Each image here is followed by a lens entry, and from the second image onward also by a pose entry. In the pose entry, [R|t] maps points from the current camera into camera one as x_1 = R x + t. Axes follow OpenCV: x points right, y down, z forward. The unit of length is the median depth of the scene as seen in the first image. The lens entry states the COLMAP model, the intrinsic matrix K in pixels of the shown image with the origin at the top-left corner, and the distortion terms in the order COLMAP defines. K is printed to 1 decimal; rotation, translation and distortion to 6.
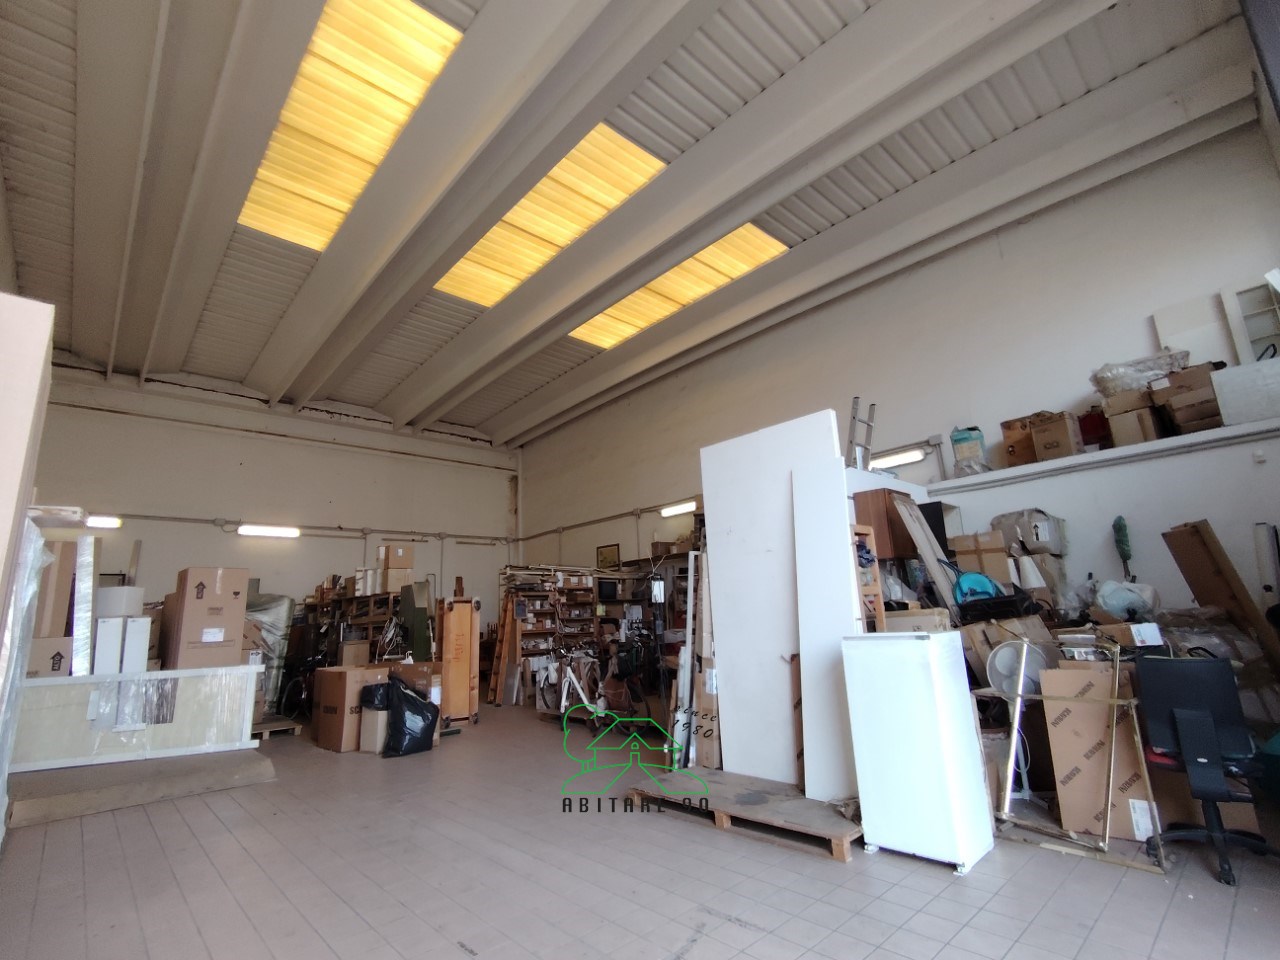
lens RADIAL K [[597.0, 0, 635.9], [0, 597.0, 482.9], [0, 0, 1]] dist [0.001294, -0.003630]
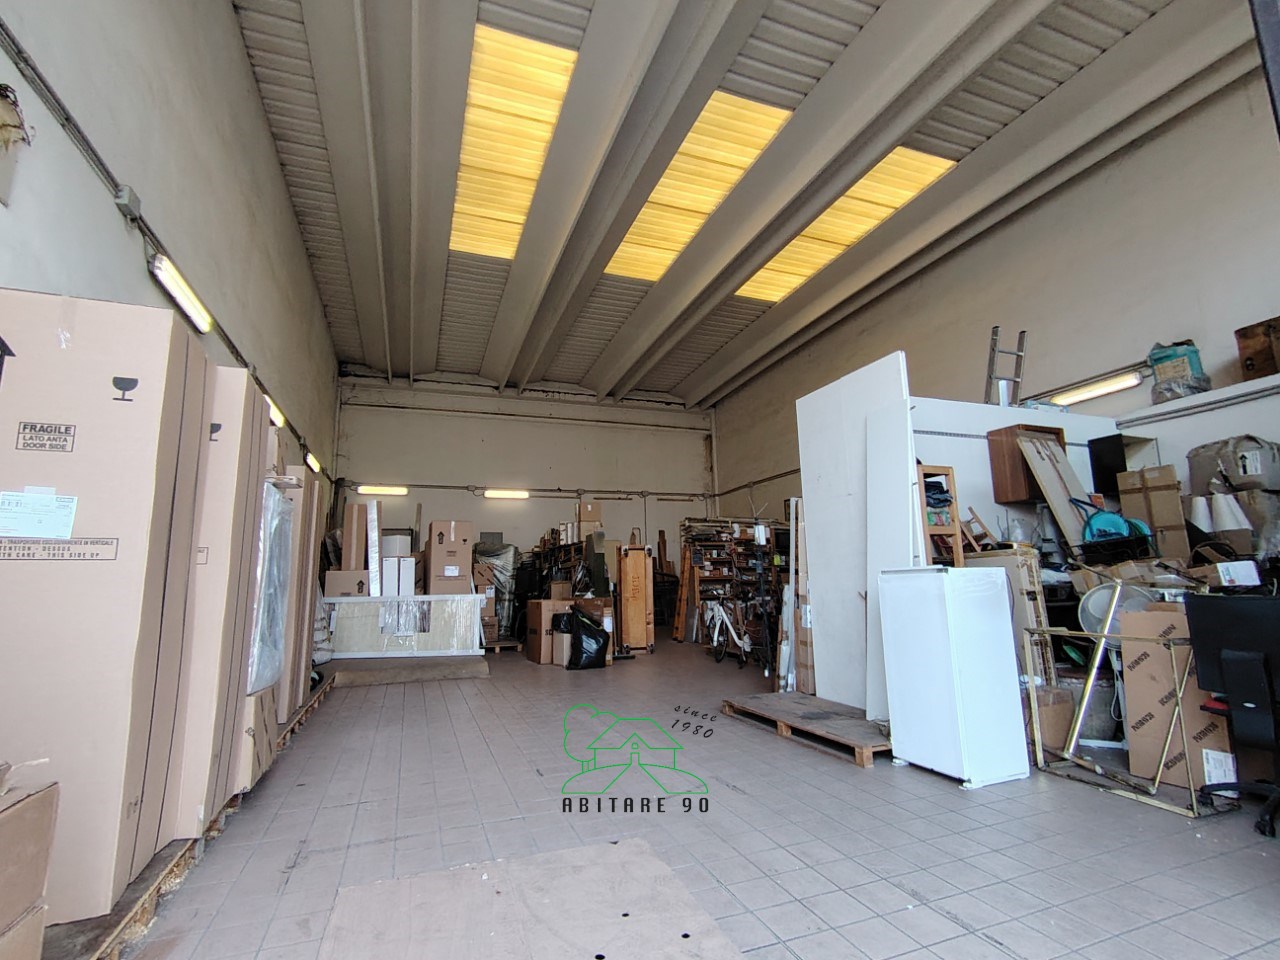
lens RADIAL K [[597.0, 0, 635.9], [0, 597.0, 482.9], [0, 0, 1]] dist [0.001294, -0.003630]
pose [[0.926588, -0.036849, -0.374268, 0.148498], [0.063364, 0.996258, 0.058783, 0.005116], [0.370701, -0.078183, 0.925456, -0.055660]]
